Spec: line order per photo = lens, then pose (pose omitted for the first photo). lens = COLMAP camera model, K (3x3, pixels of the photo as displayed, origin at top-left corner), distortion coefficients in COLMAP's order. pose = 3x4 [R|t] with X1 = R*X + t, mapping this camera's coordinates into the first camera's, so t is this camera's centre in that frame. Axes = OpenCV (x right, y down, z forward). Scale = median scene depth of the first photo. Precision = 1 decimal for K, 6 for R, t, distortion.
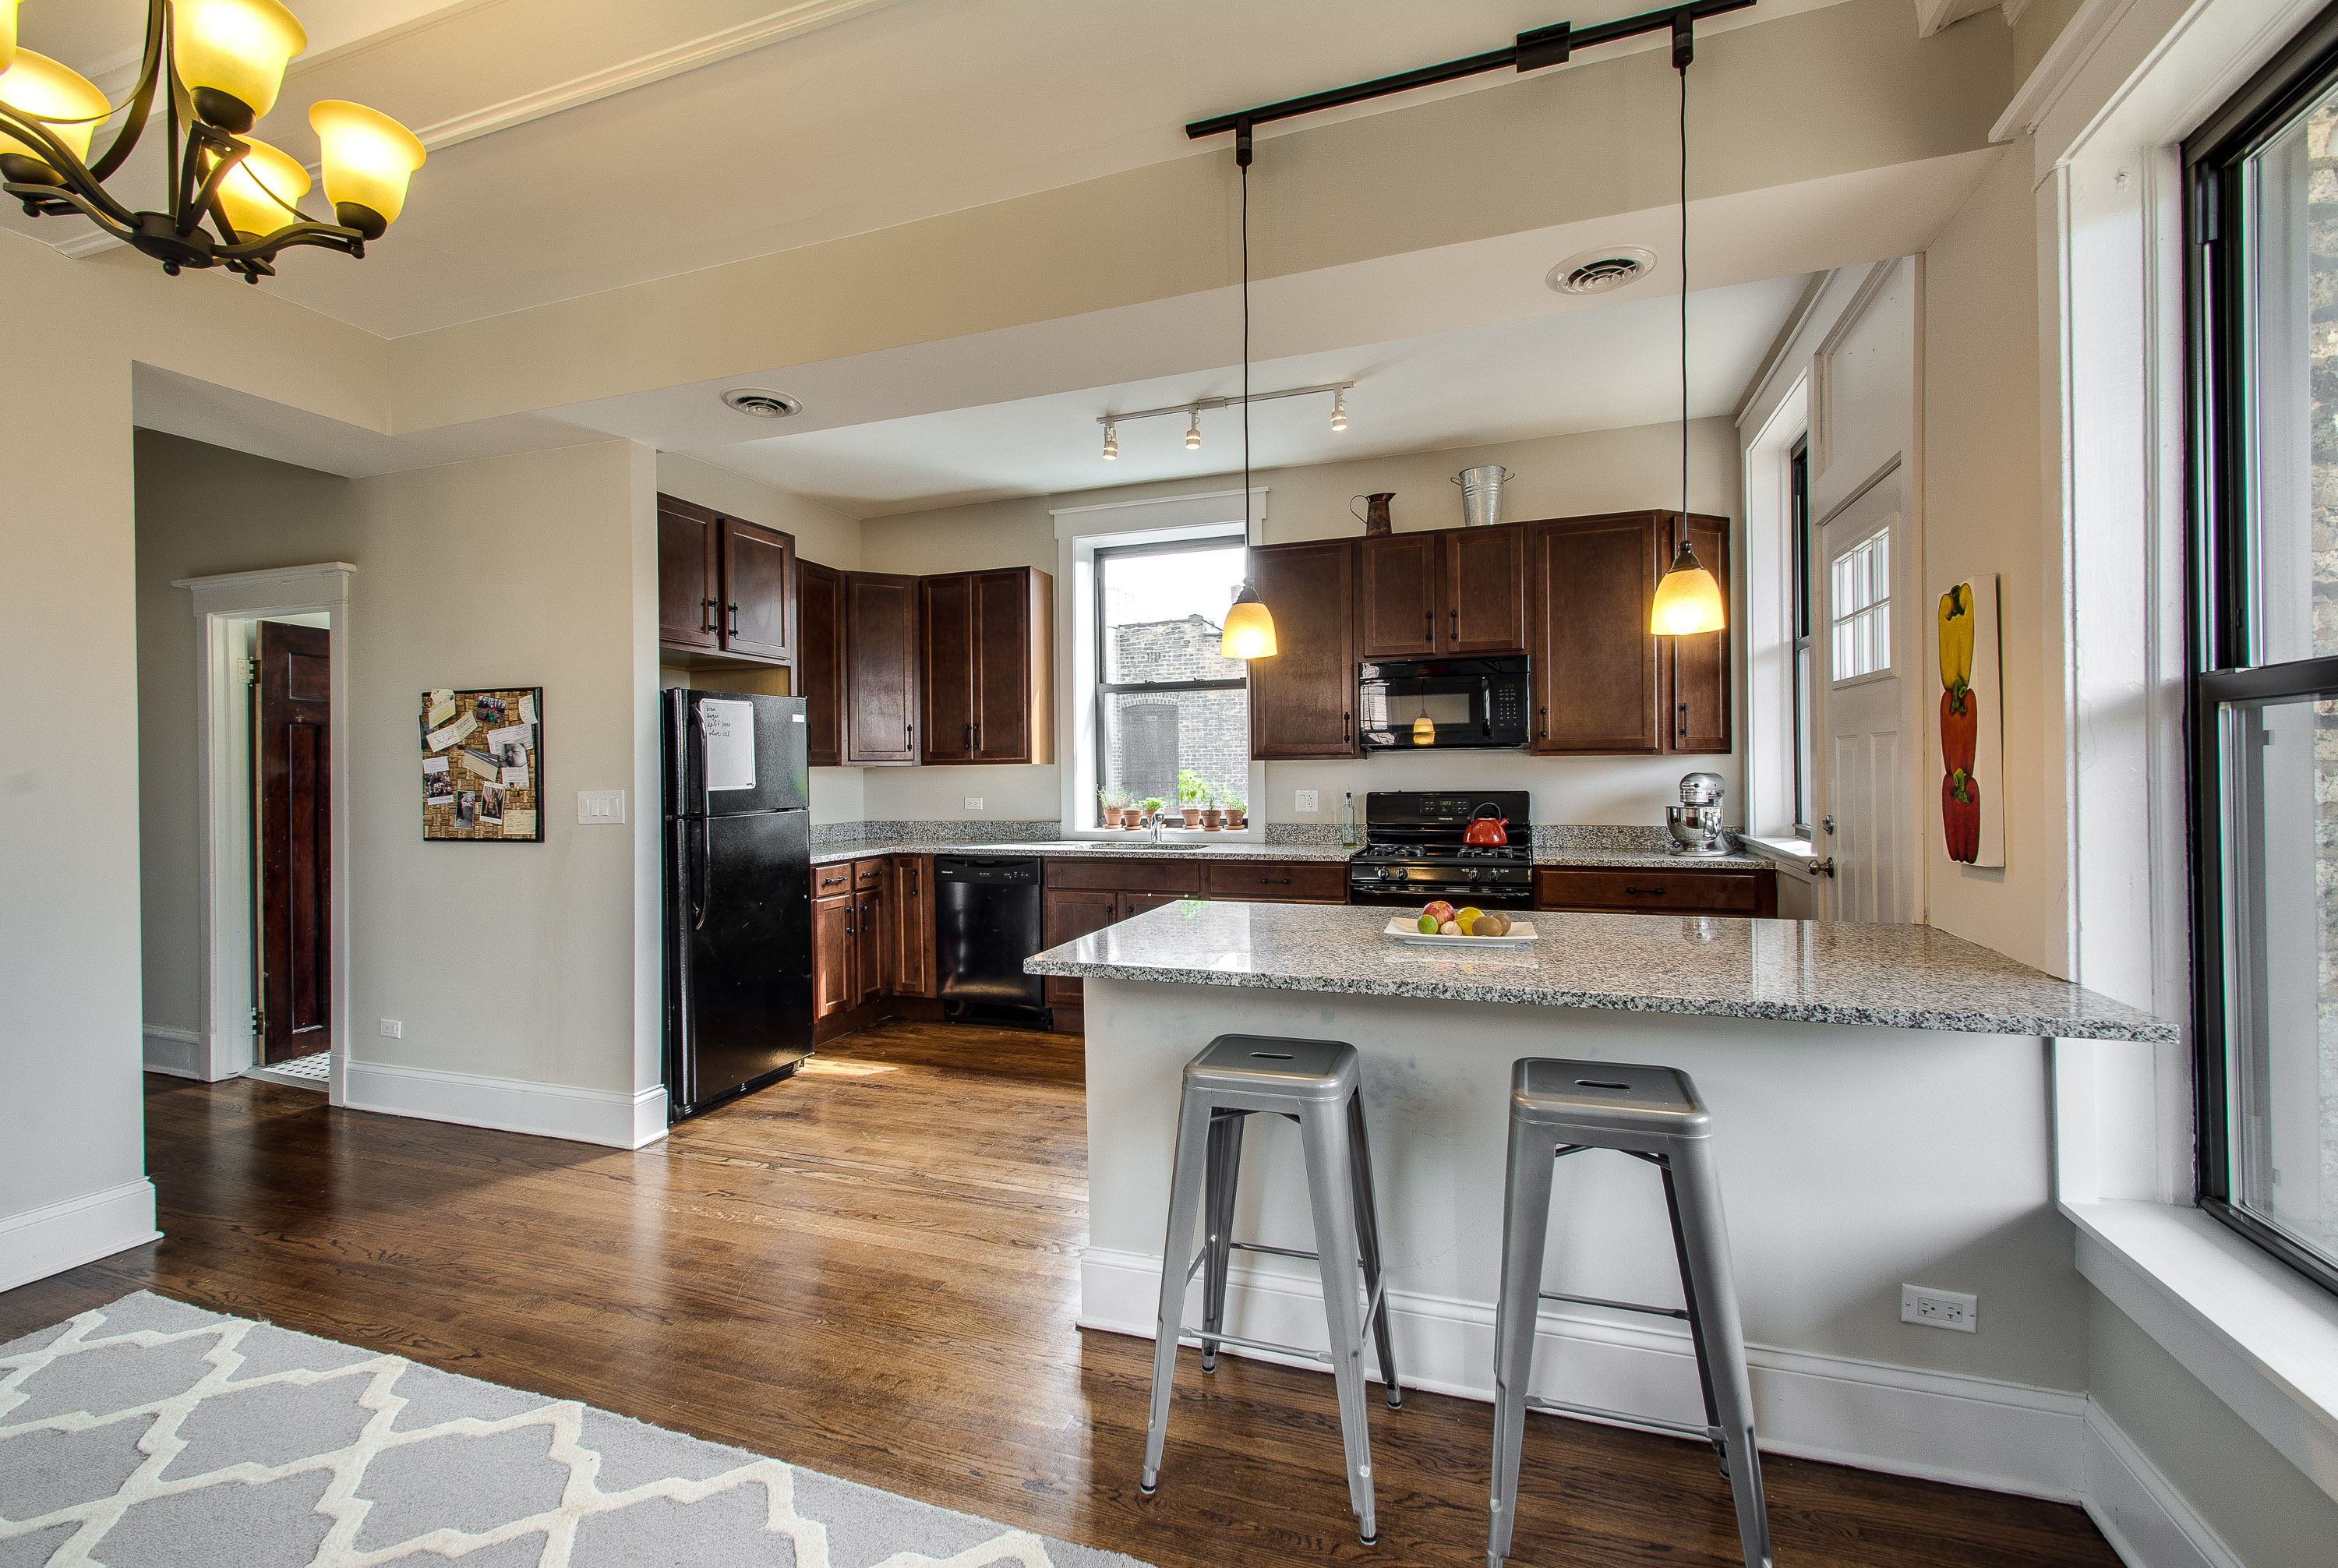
lens RADIAL K [[1031.4, 0, 1147.2], [0, 1031.4, 781.7], [0, 0, 1]] dist [0.005391, -0.000060]
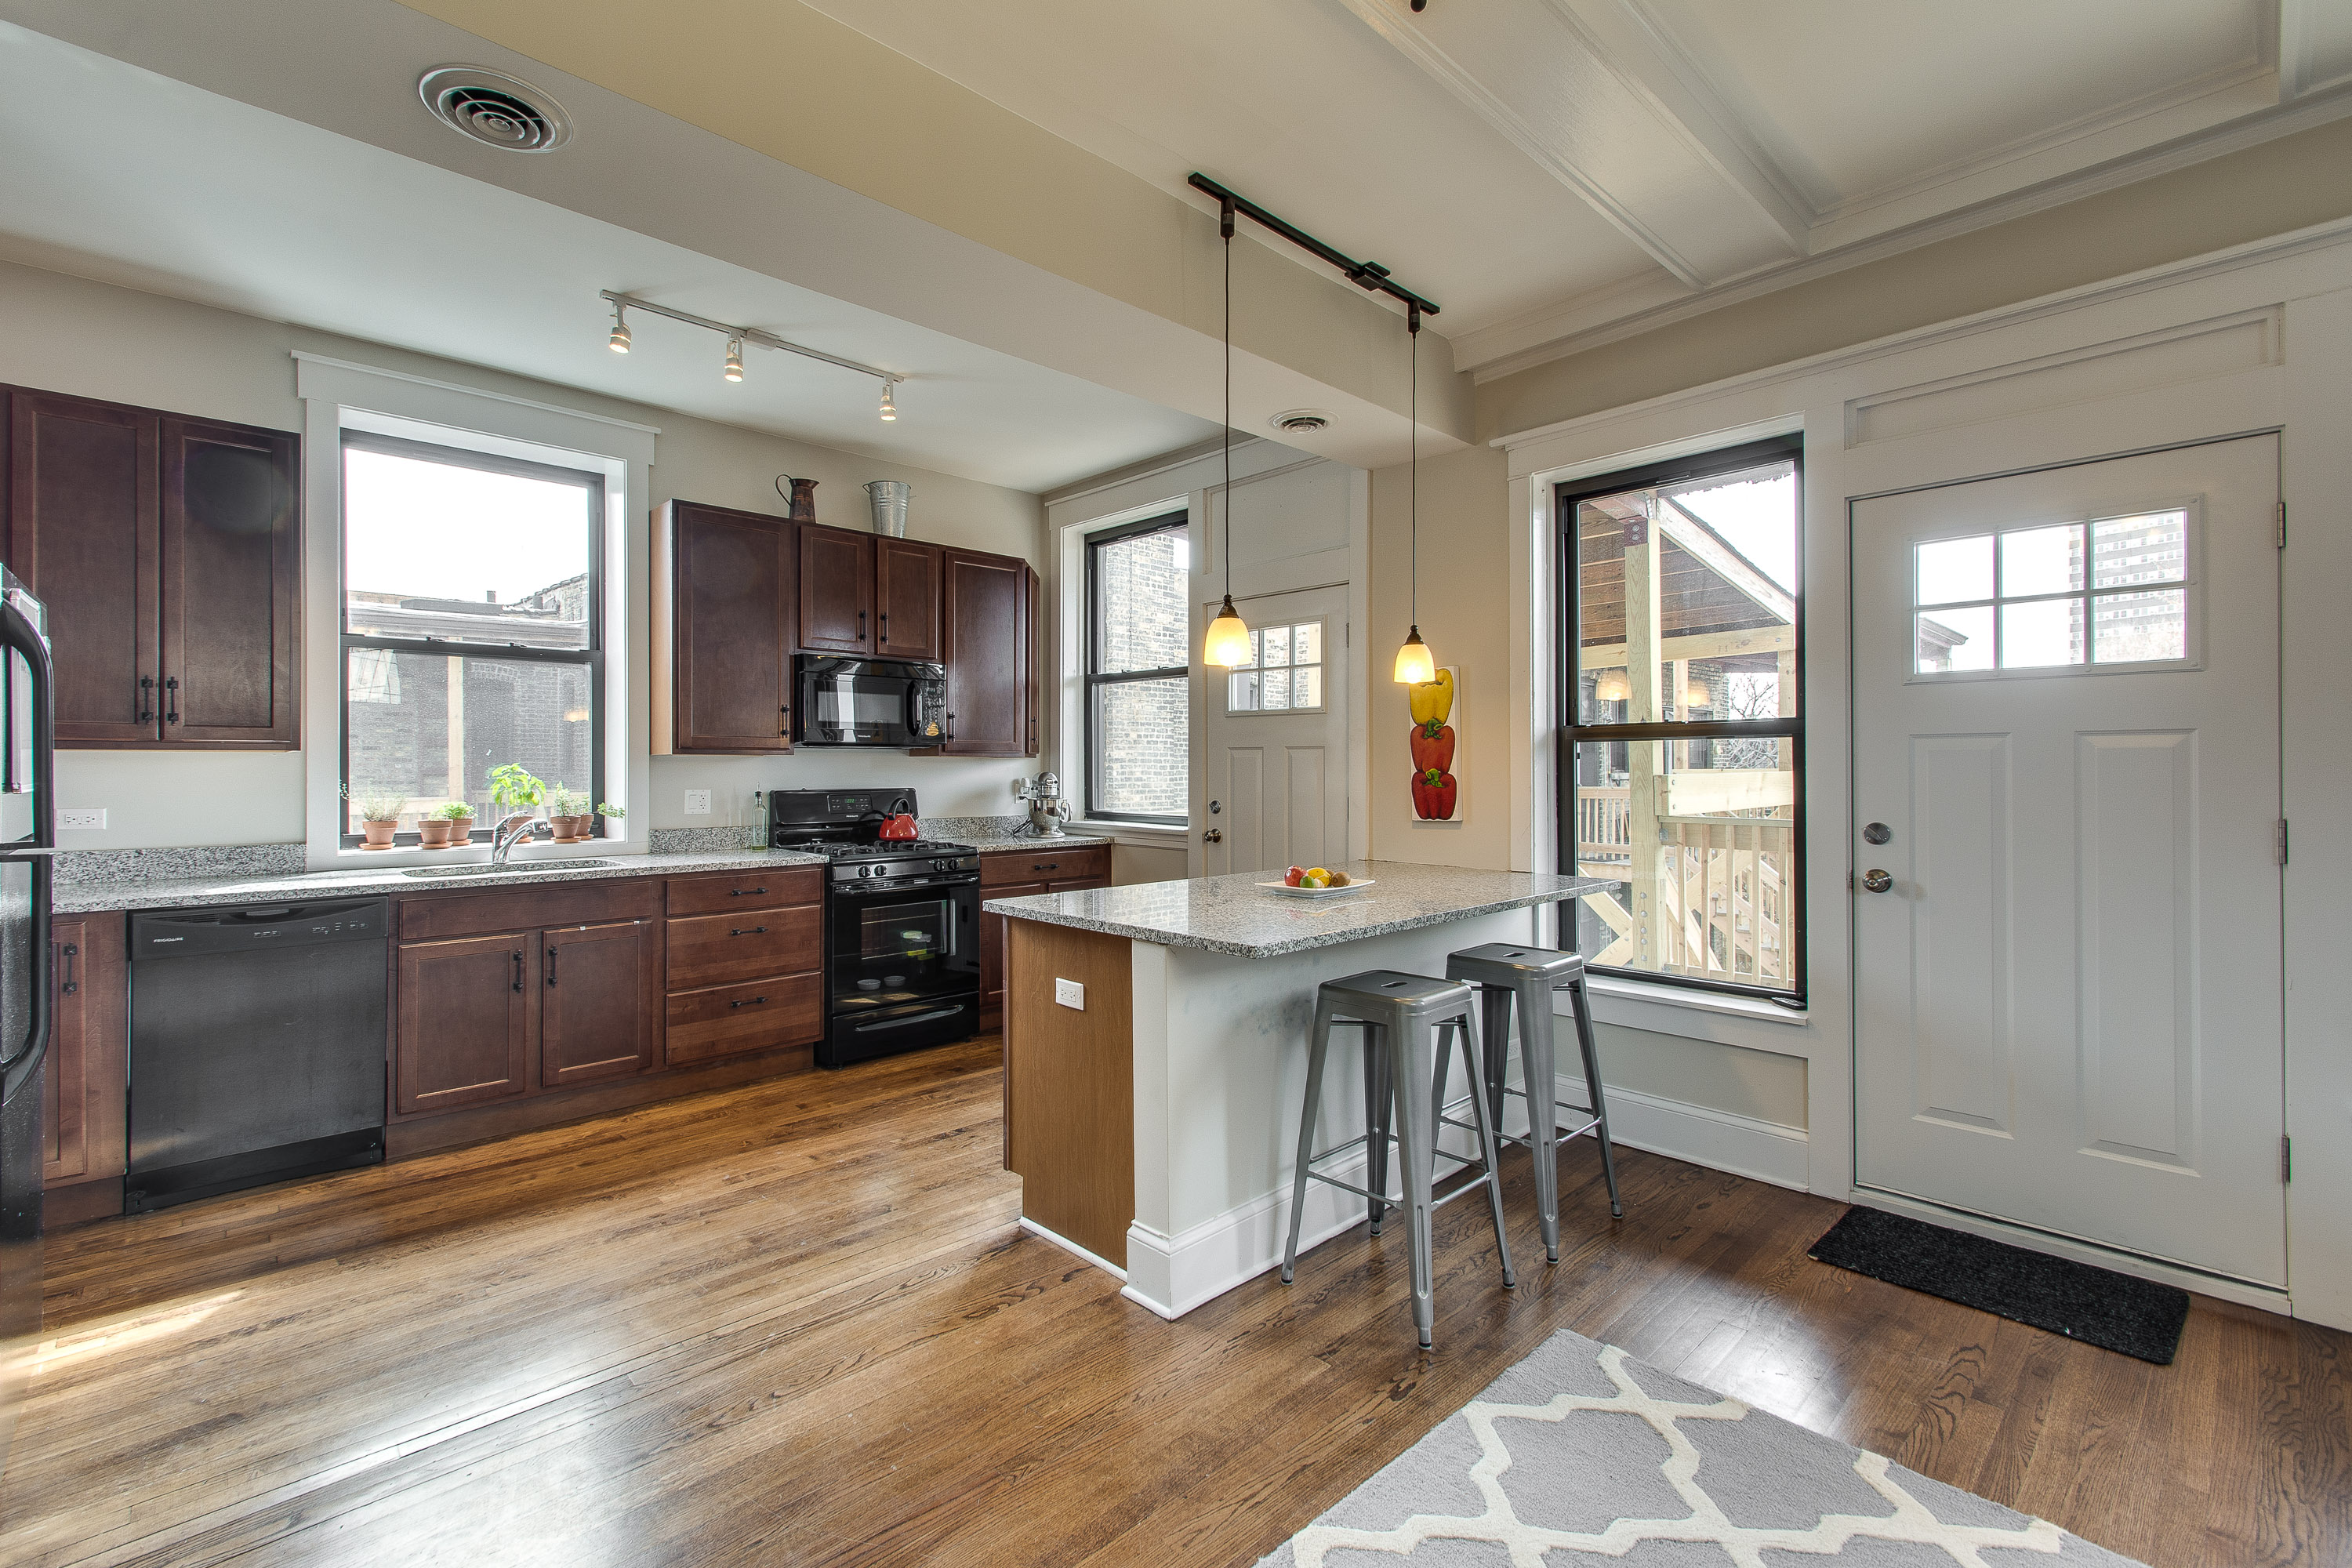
lens RADIAL K [[1037.6, 0, 1153.3], [0, 1037.6, 768.6], [0, 0, 1]] dist [0.005391, -0.000060]
pose [[0.450916, 0.010493, 0.892505, -0.506170], [0.004266, 0.999894, -0.013911, 0.004856], [-0.892556, 0.010081, 0.450824, 0.291653]]
